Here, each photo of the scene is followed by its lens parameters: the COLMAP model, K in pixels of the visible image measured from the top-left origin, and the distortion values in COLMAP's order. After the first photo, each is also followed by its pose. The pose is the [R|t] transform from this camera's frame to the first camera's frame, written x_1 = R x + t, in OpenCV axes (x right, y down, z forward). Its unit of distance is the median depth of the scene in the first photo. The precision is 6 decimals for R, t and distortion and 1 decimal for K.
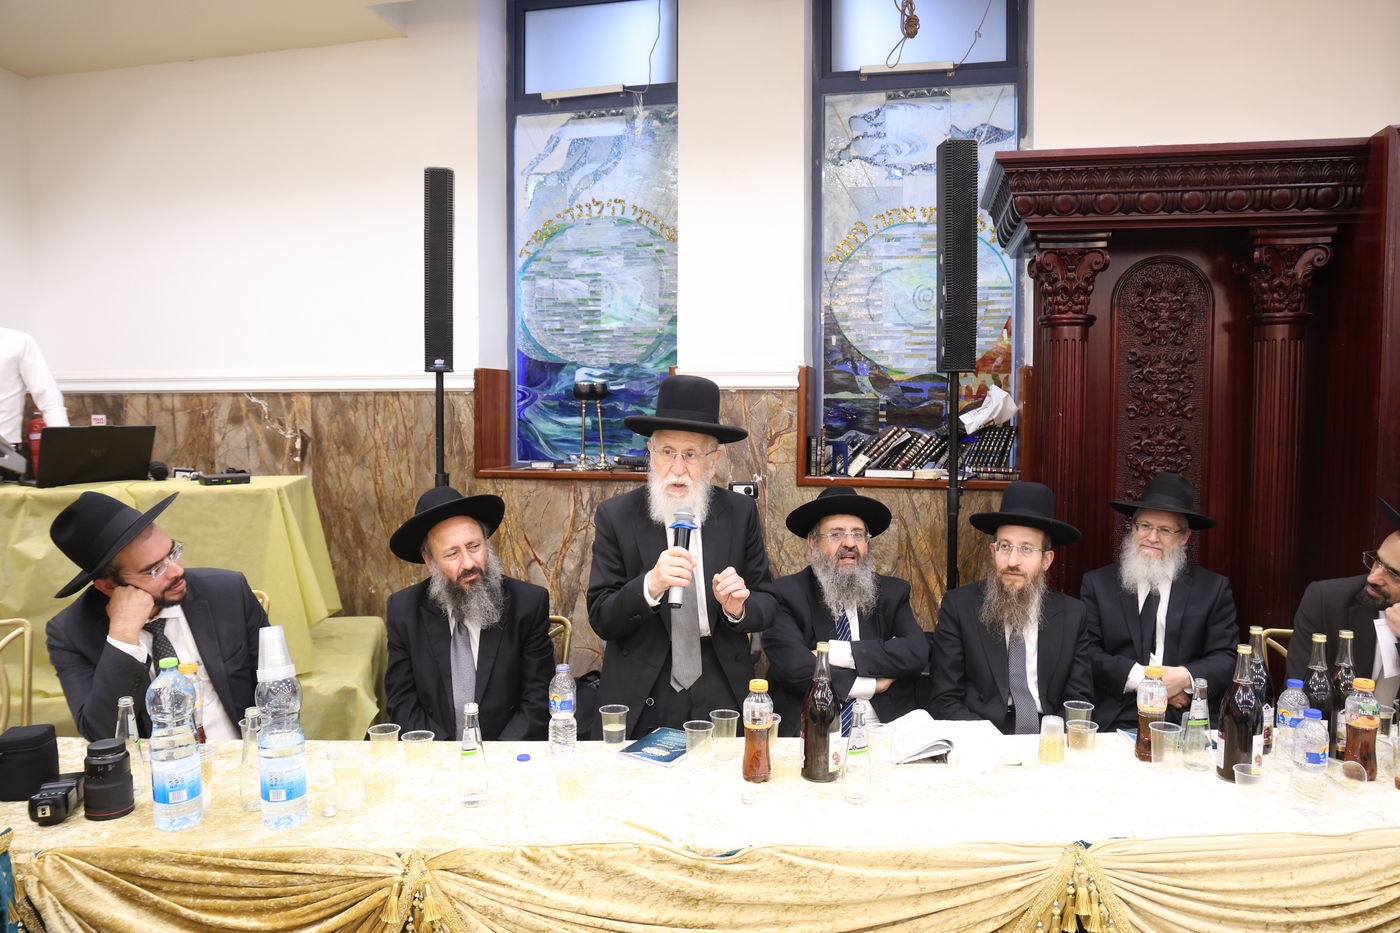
lens RADIAL K [[939.5, 0, 700.0], [0, 939.5, 466.5], [0, 0, 1]] dist [-0.051836, -0.000606]
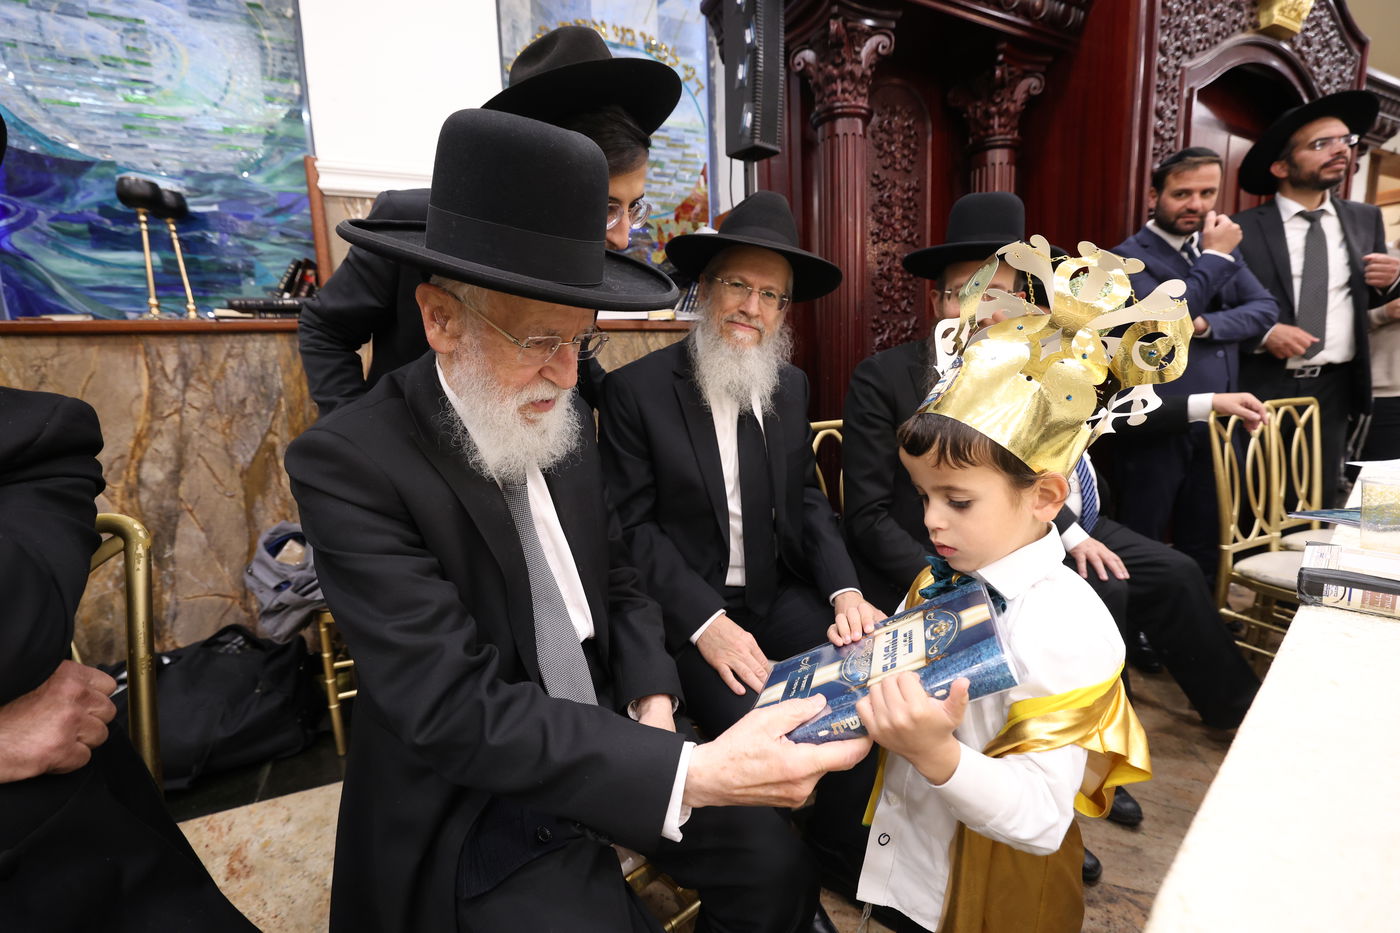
lens RADIAL K [[602.4, 0, 700.0], [0, 602.4, 466.5], [0, 0, 1]] dist [-0.052209, 0.017008]
pose [[0.796241, -0.121844, 0.592583, -0.074239], [0.069481, 0.991445, 0.110497, 0.078049], [-0.600977, -0.046809, 0.797895, 0.441491]]
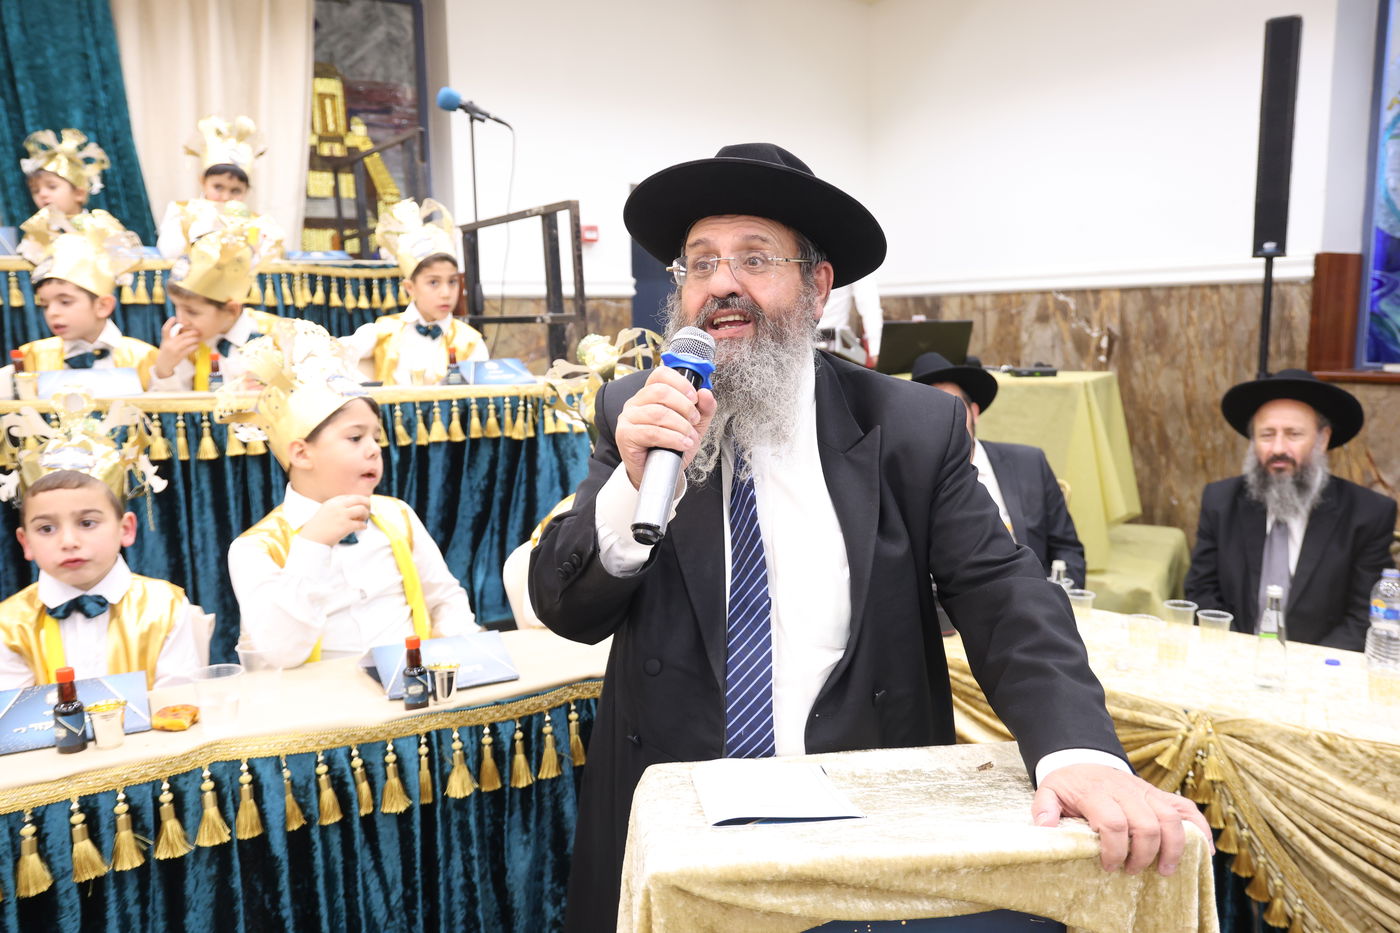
lens RADIAL K [[1037.1, 0, 700.0], [0, 1037.1, 466.5], [0, 0, 1]] dist [-0.065556, 0.045538]
pose [[0.713851, 0.082888, -0.695375, 0.018427], [-0.024387, 0.995311, 0.093606, 0.015490], [0.699872, -0.049863, 0.712525, -0.056448]]
